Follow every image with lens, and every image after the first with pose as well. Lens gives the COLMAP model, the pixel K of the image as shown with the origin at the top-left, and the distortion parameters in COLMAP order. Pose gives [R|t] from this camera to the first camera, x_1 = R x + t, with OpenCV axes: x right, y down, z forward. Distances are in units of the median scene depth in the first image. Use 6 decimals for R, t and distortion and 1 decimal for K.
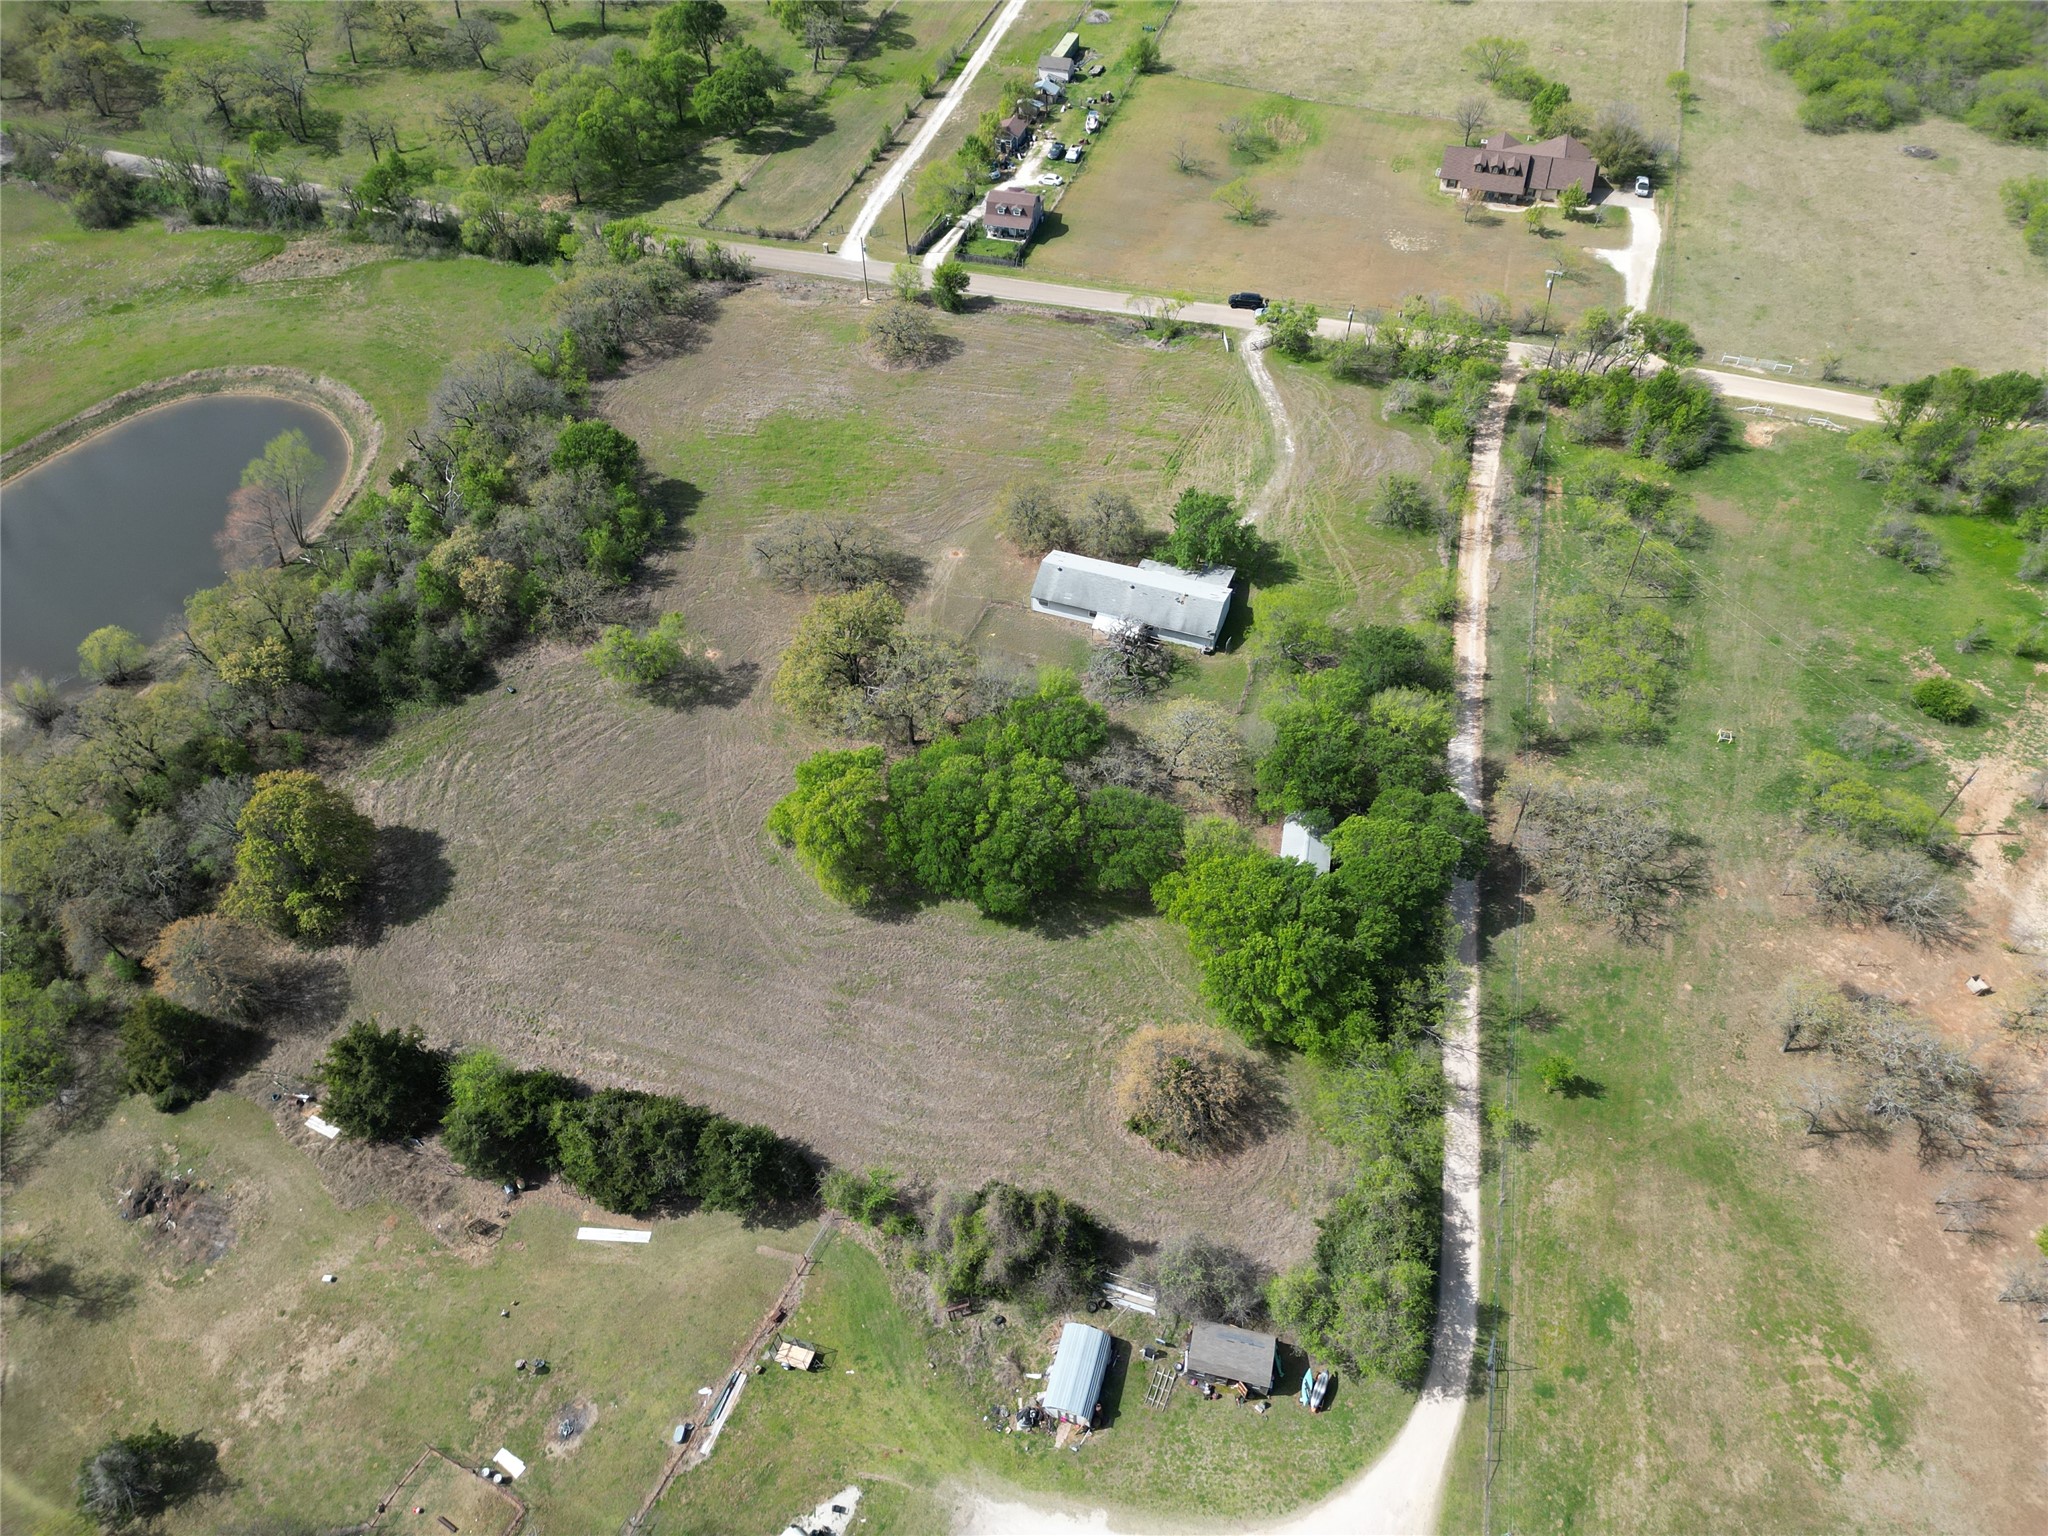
lens RADIAL K [[1428.4, 0, 1023.1], [0, 1428.4, 773.9], [0, 0, 1]] dist [0.074816, -0.072807]
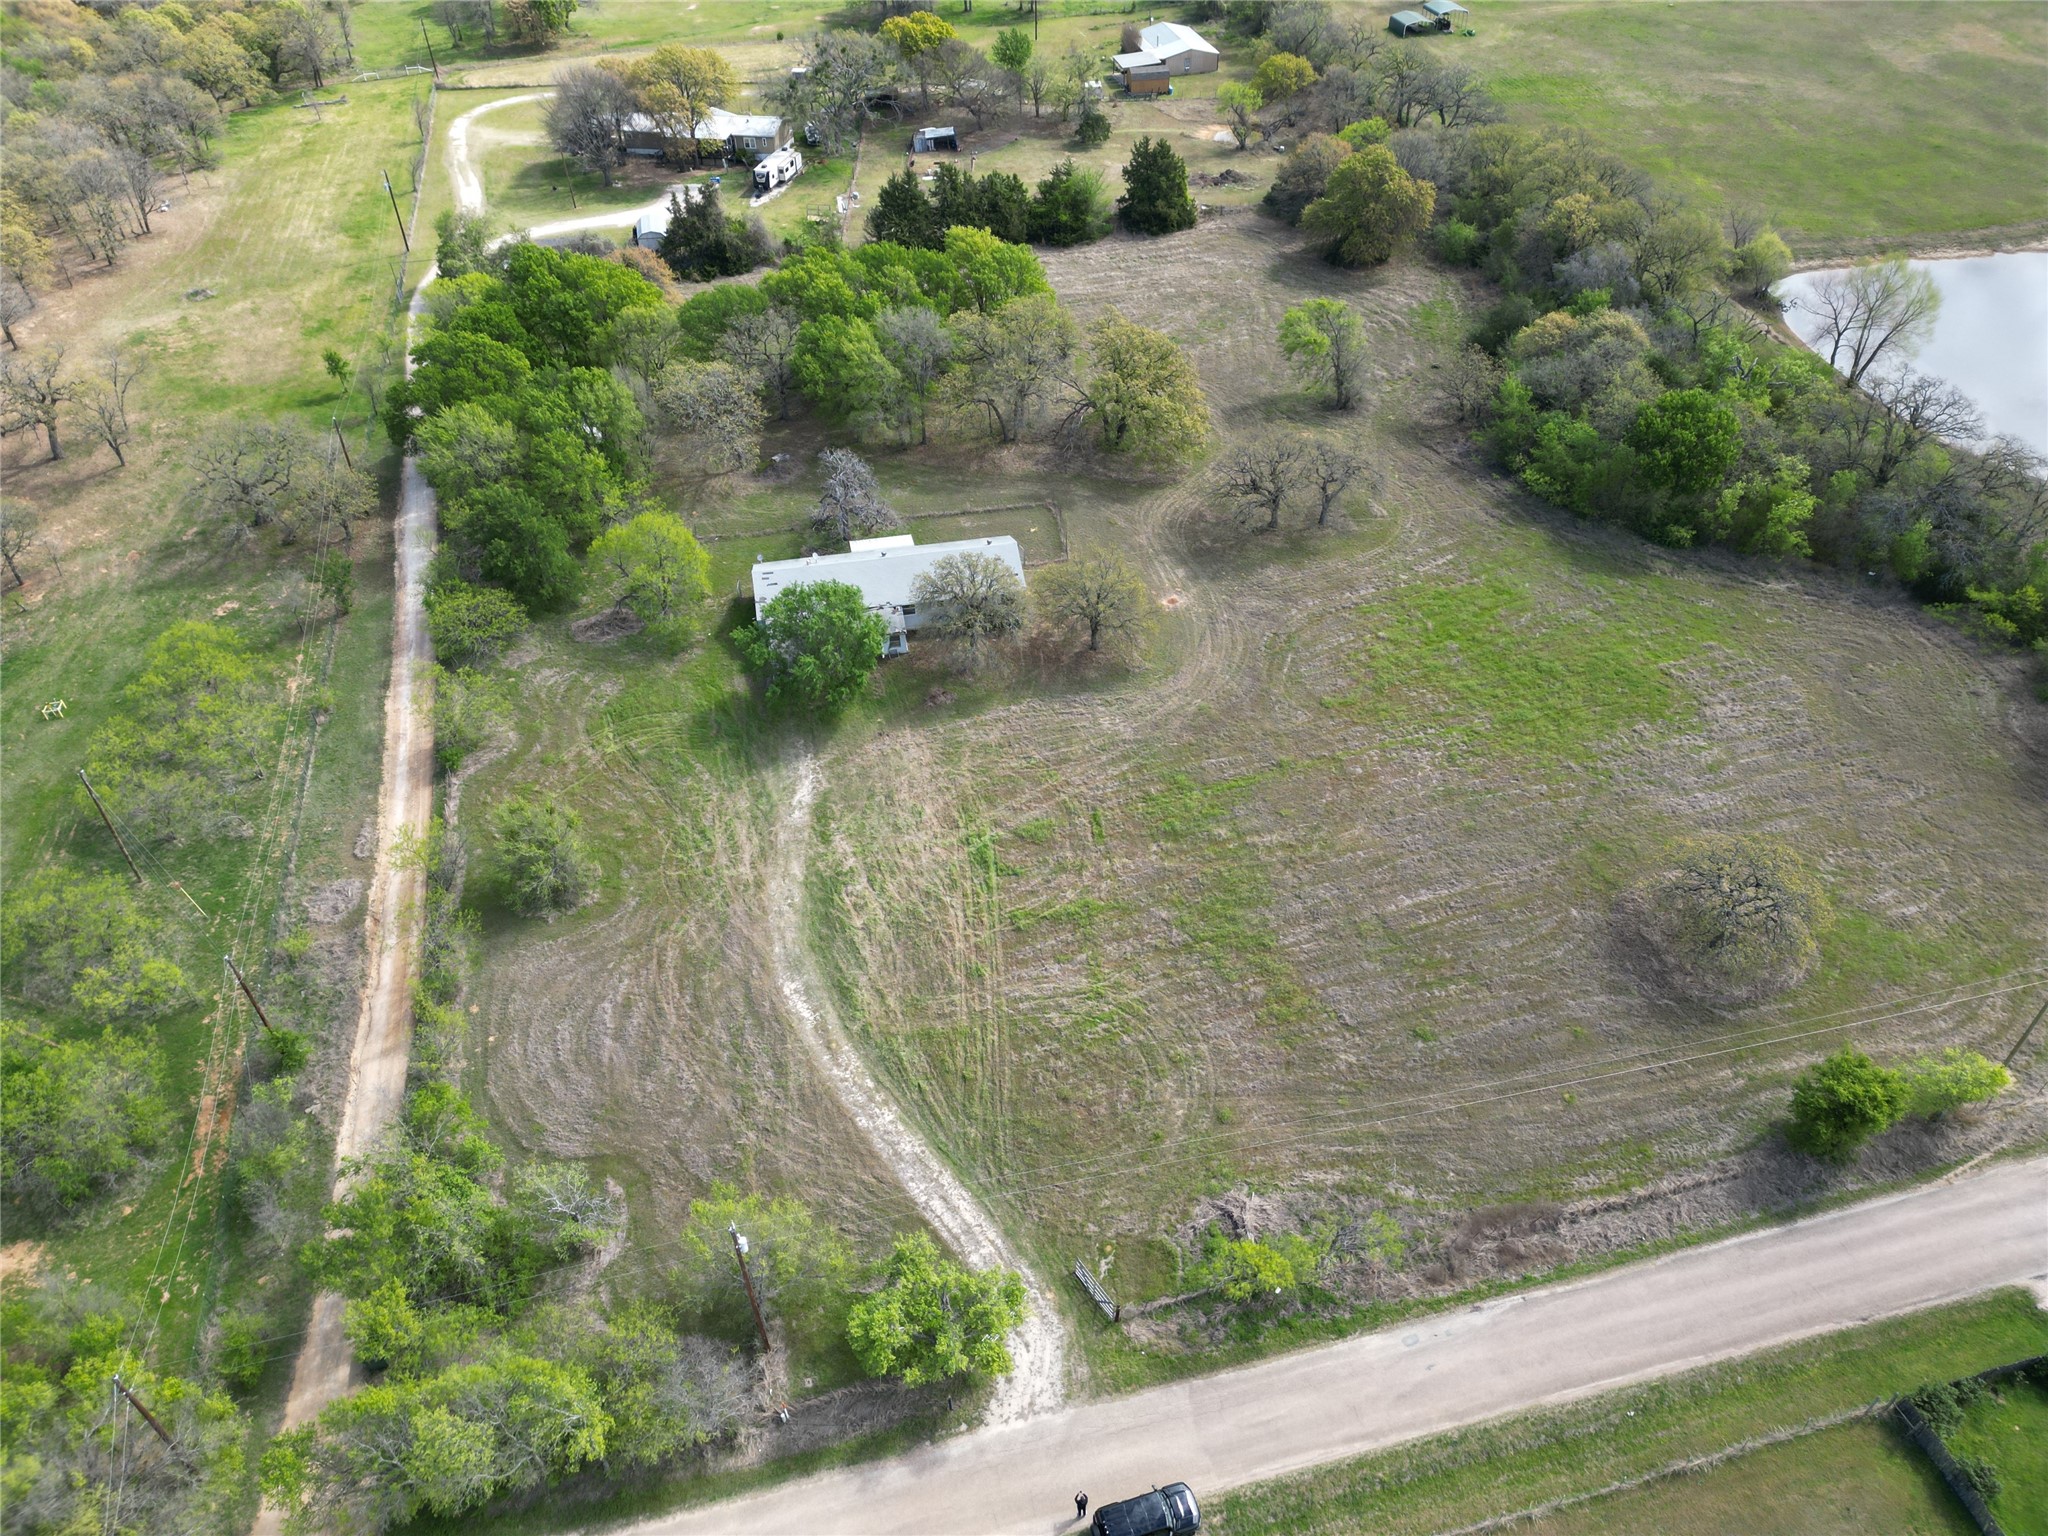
lens RADIAL K [[1428.4, 0, 1023.1], [0, 1428.4, 773.9], [0, 0, 1]] dist [0.074816, -0.072807]
pose [[-0.872615, 0.342168, -0.348518, 0.313893], [-0.338551, 0.090569, 0.936579, -0.847516], [0.352033, 0.935264, 0.036809, 1.136486]]
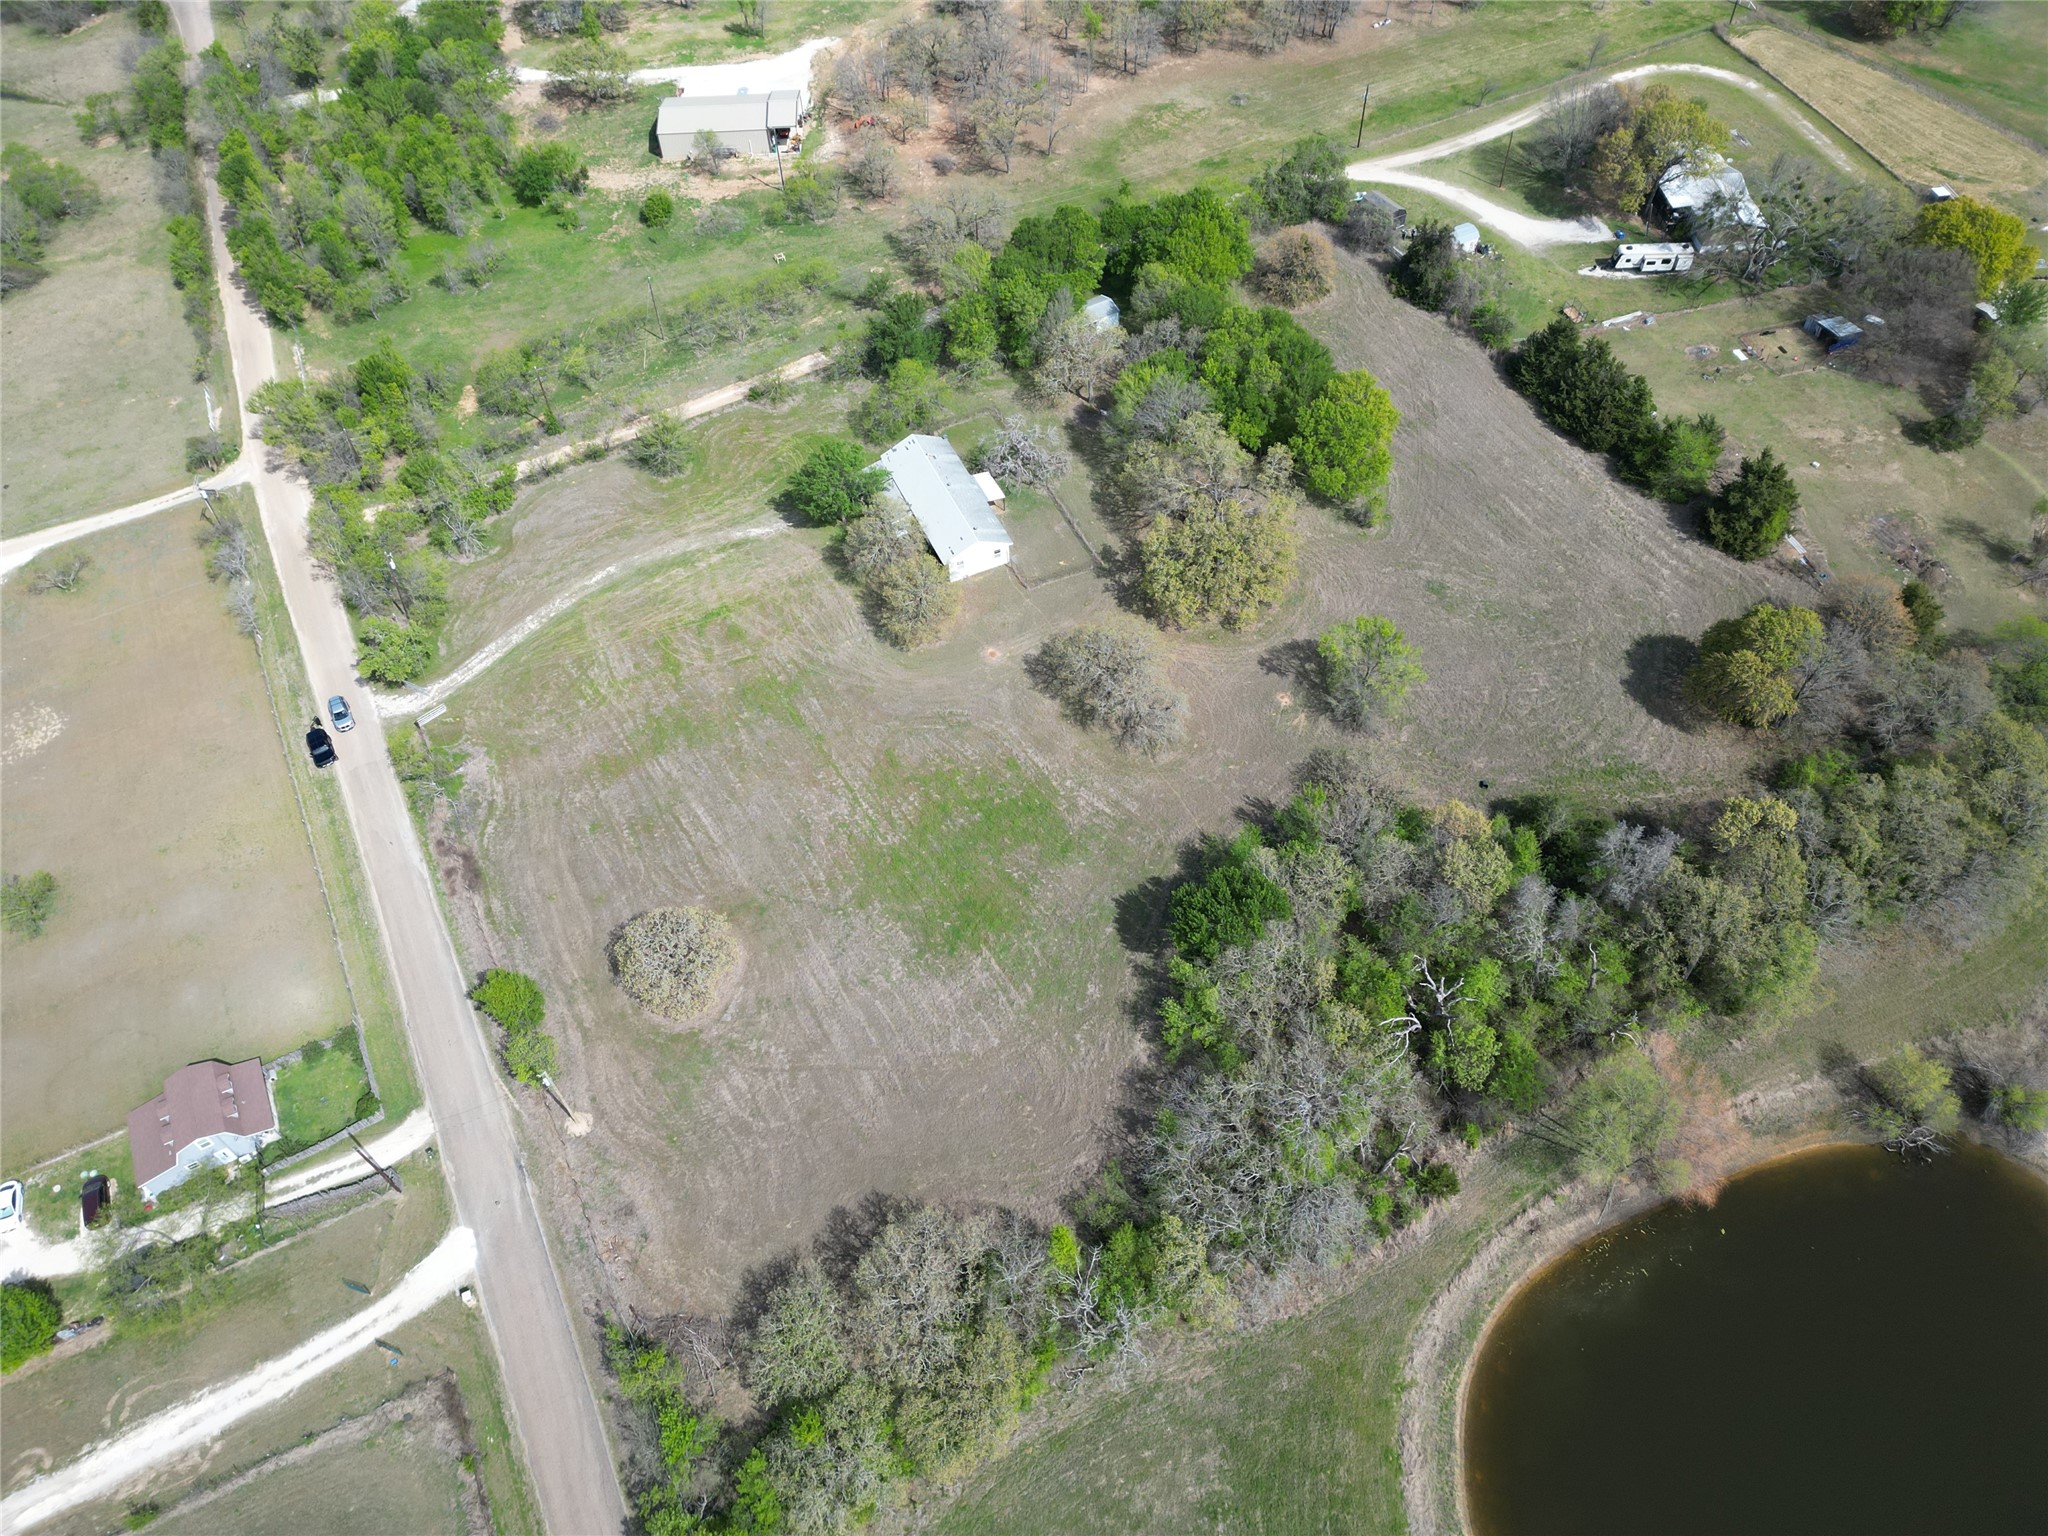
lens RADIAL K [[1417.7, 0, 1022.7], [0, 1417.7, 778.4], [0, 0, 1]] dist [0.085092, -0.088865]
pose [[-0.677335, -0.543437, 0.495876, -0.610087], [0.577003, 0.025720, 0.816337, -0.971910], [-0.456381, 0.839056, 0.296144, 0.874871]]
